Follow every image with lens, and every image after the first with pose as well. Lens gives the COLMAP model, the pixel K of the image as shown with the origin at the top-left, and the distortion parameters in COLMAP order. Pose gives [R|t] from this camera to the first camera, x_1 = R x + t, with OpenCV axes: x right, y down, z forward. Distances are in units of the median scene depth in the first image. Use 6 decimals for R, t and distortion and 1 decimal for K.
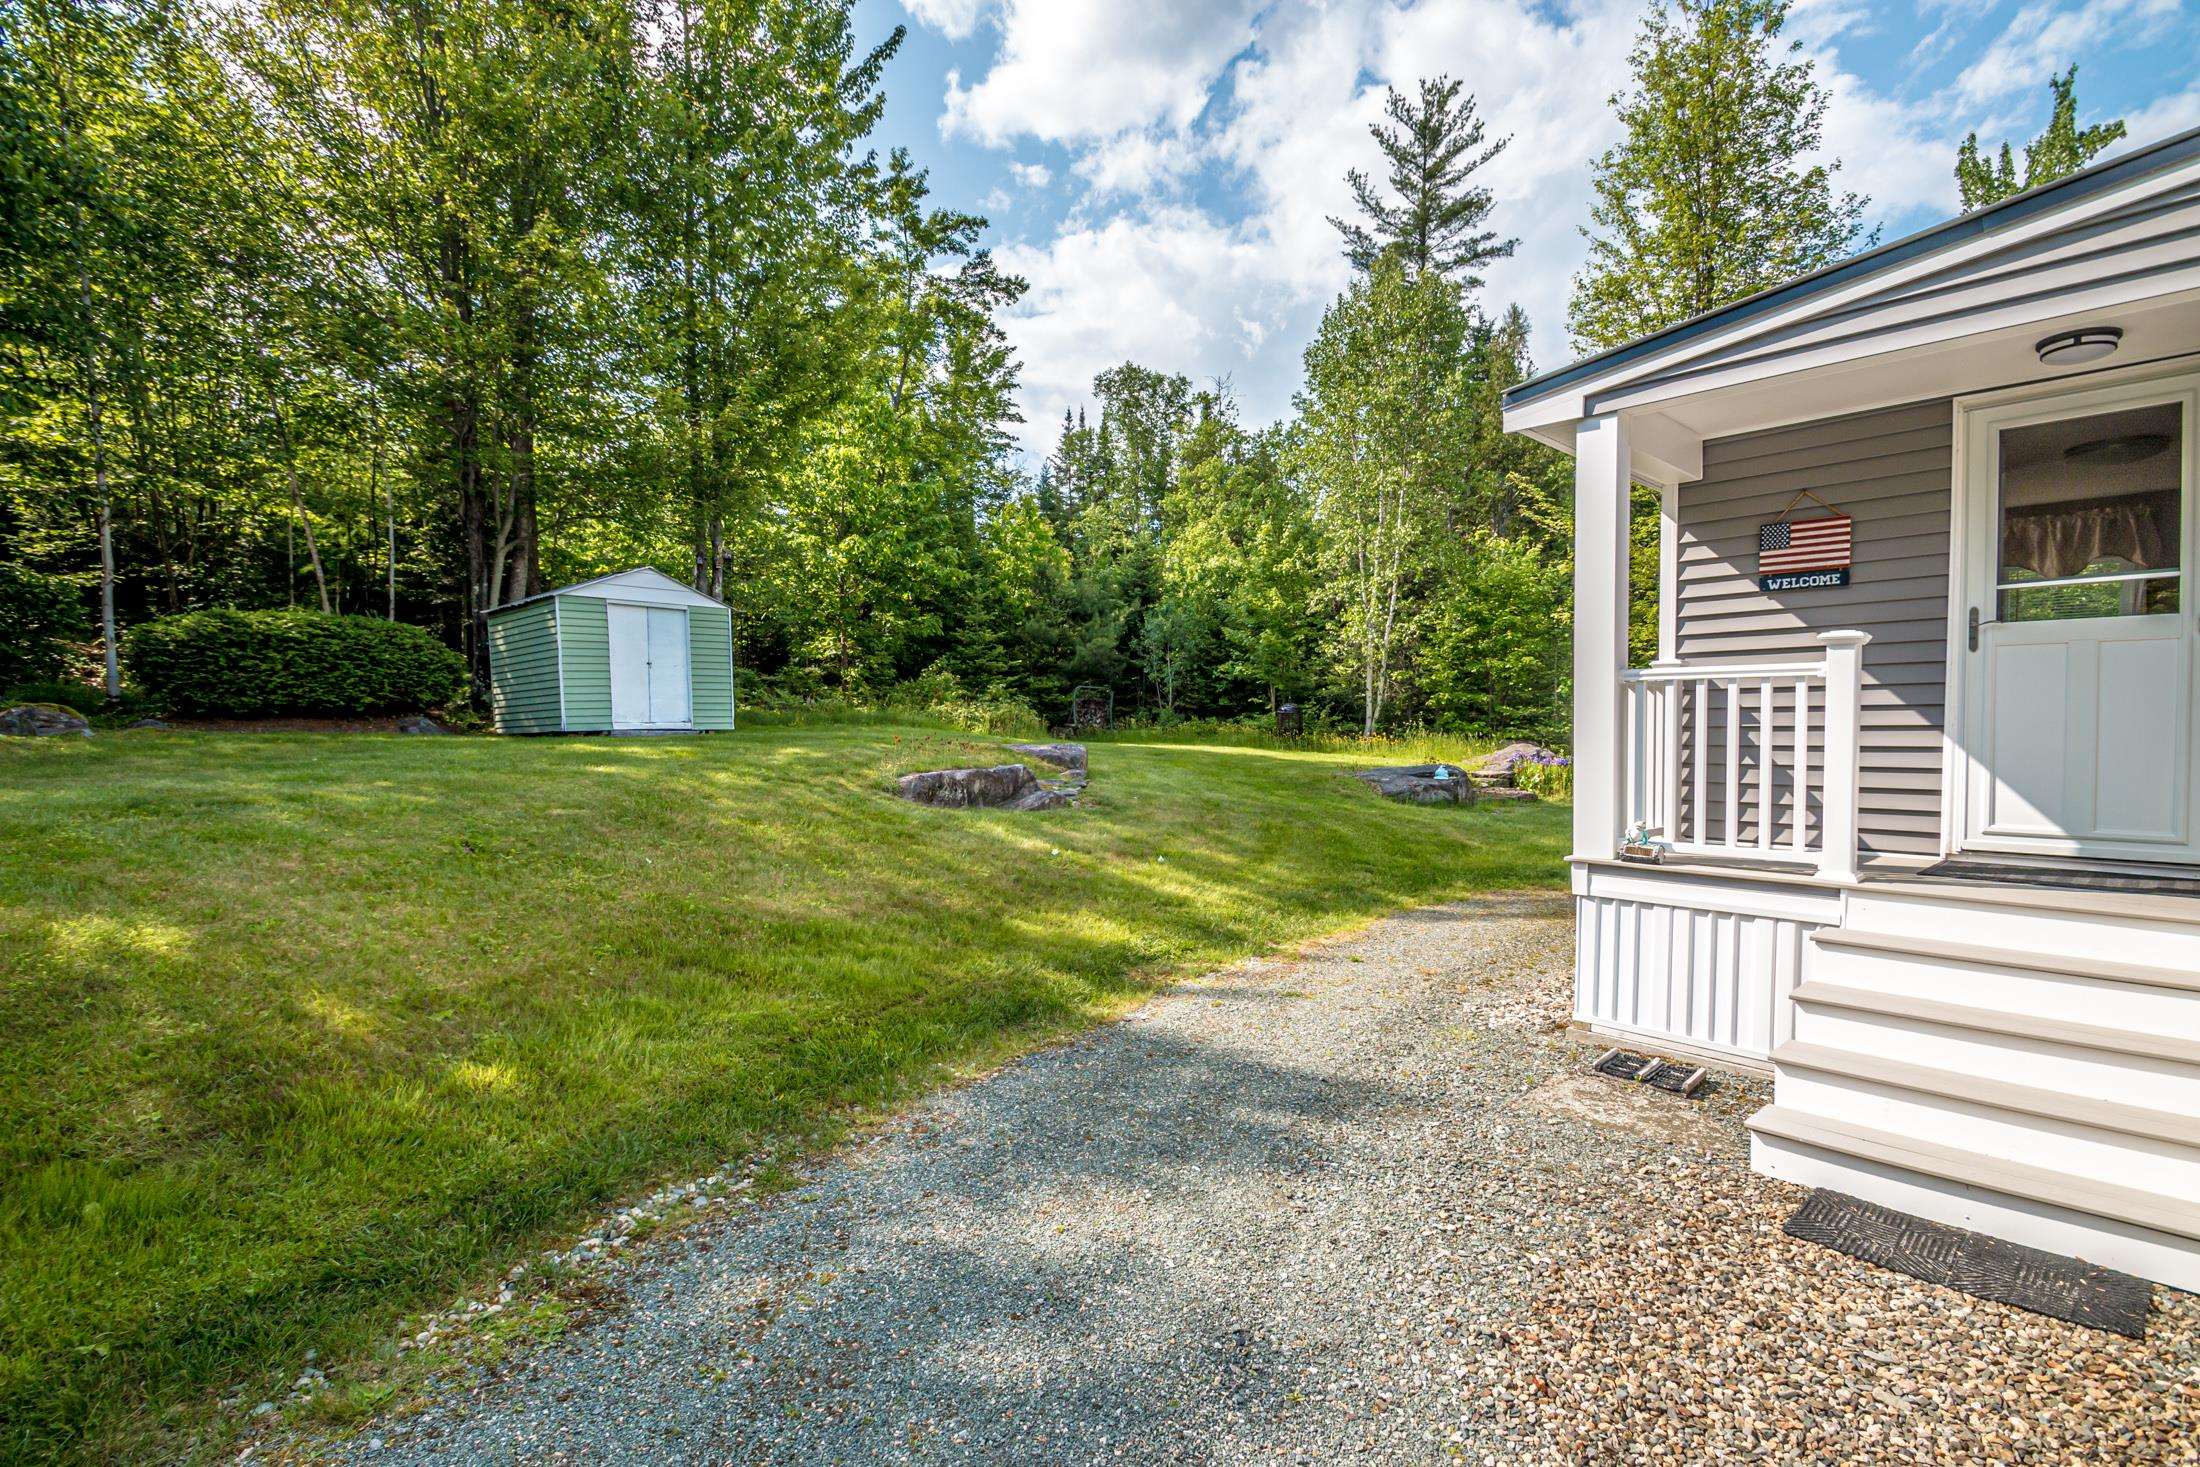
lens RADIAL K [[1029.4, 0, 1100.7], [0, 1029.4, 751.8], [0, 0, 1]] dist [0.003372, -0.000045]
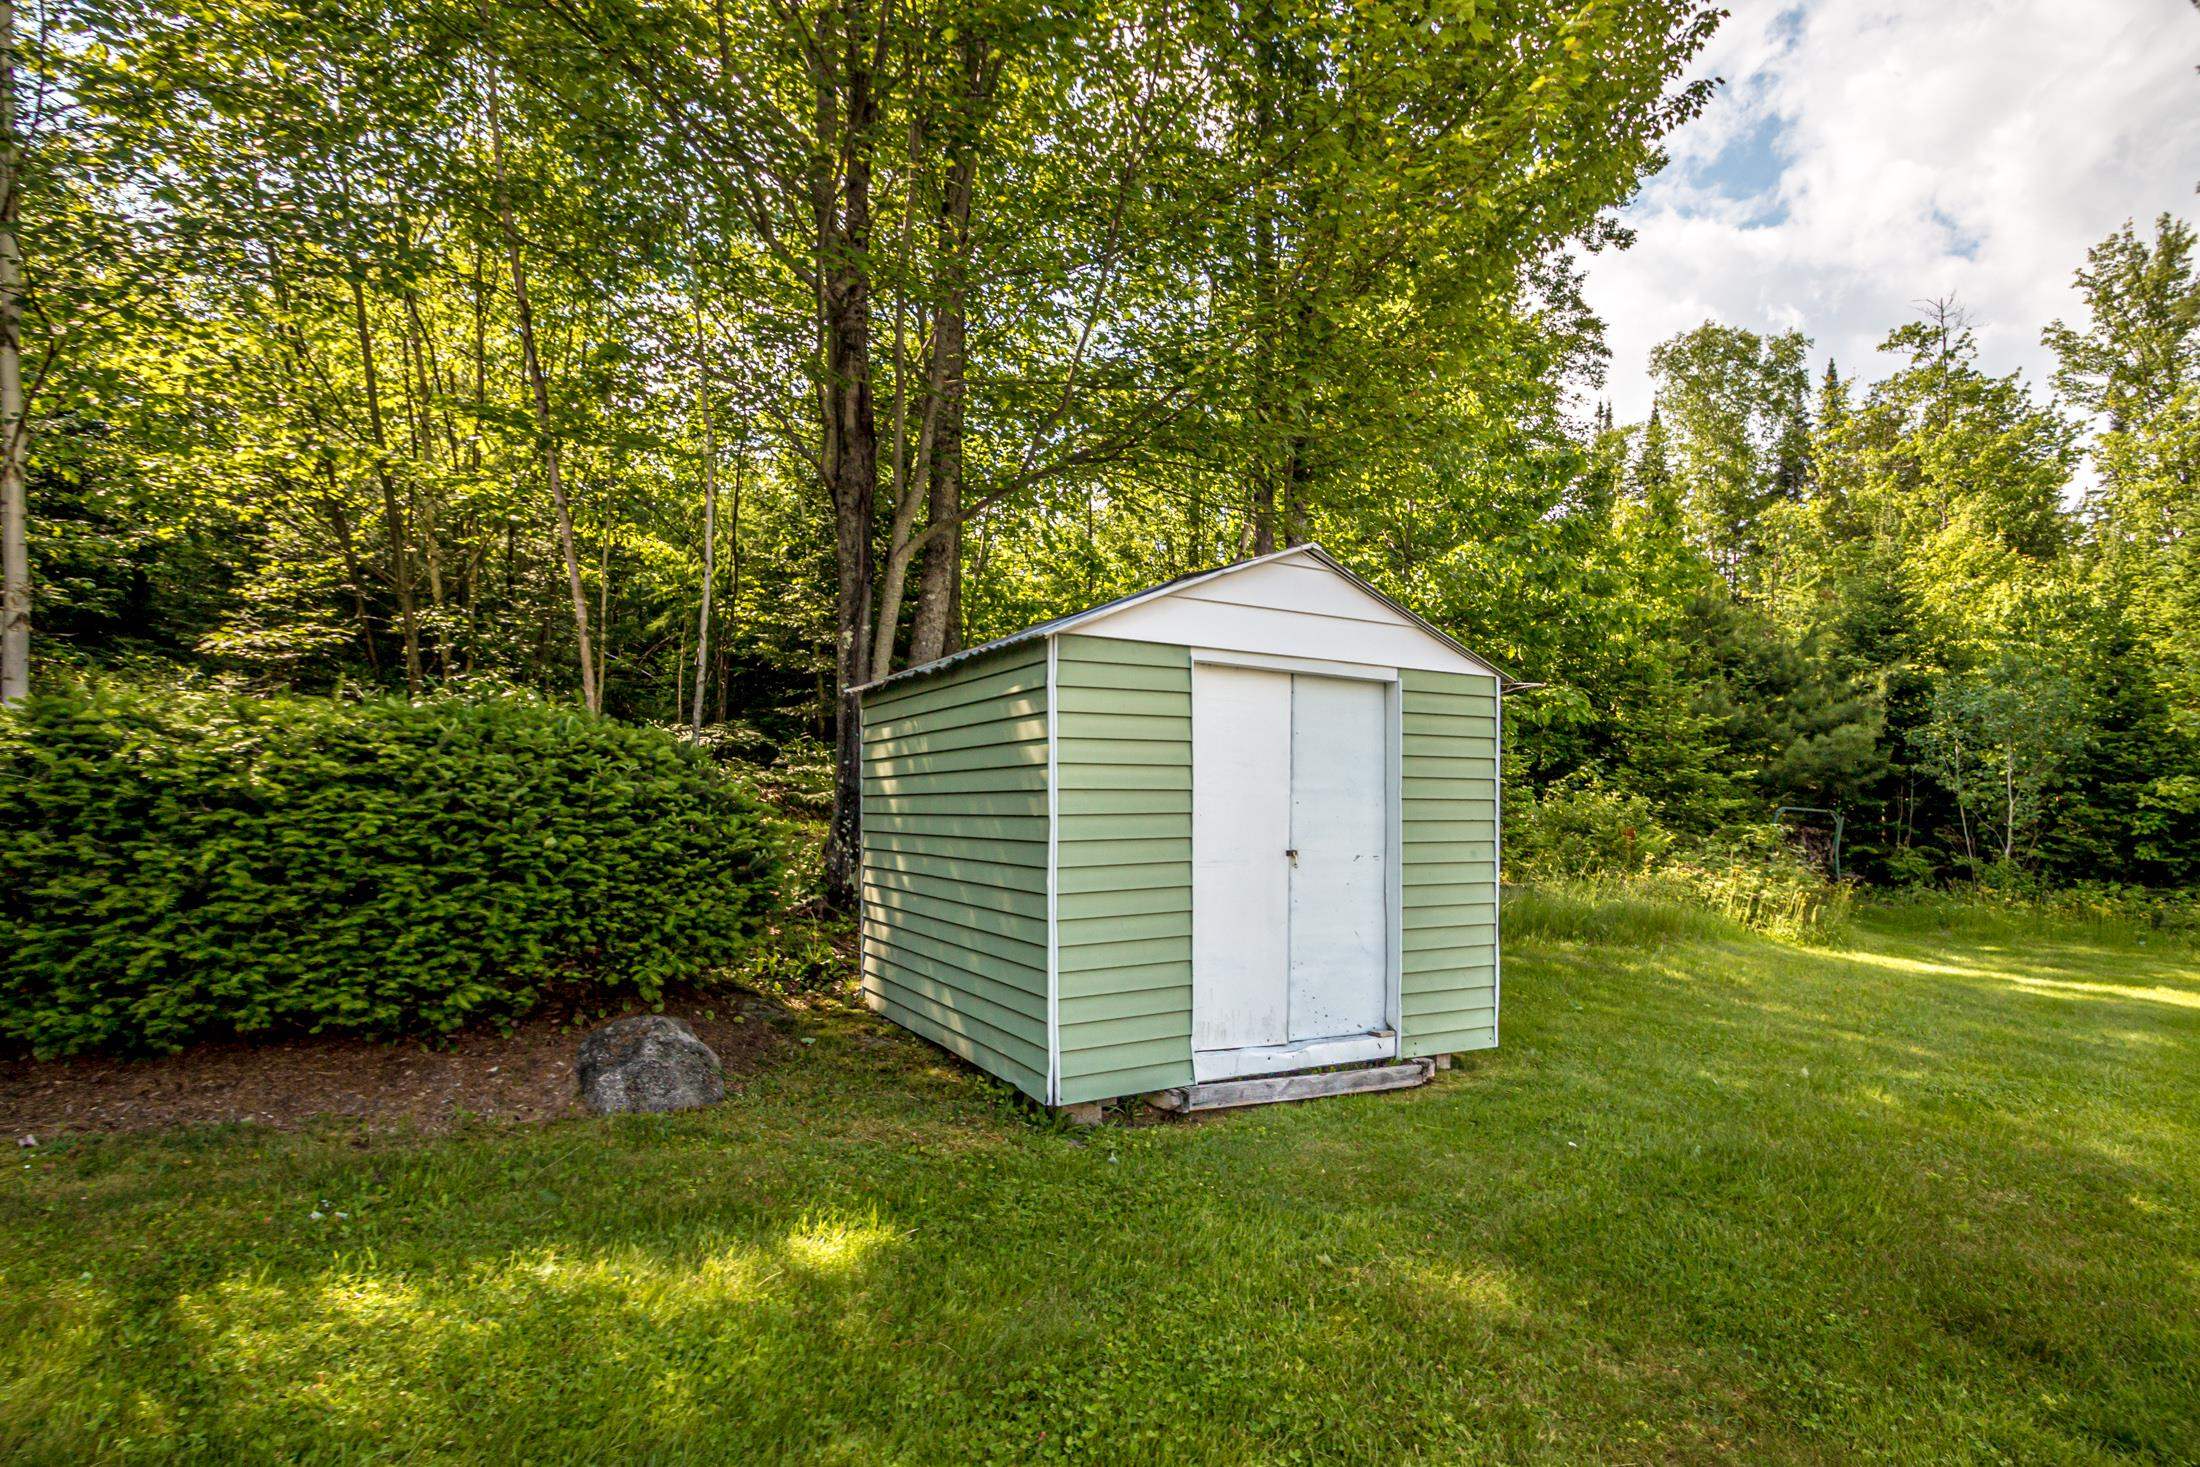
lens RADIAL K [[1052.6, 0, 1089.5], [0, 1052.6, 738.3], [0, 0, 1]] dist [0.004654, -0.009909]
pose [[0.940258, 0.013589, -0.340192, -0.337922], [-0.039816, 0.996736, -0.070233, -0.083208], [0.338127, 0.079582, 0.937730, 0.588252]]
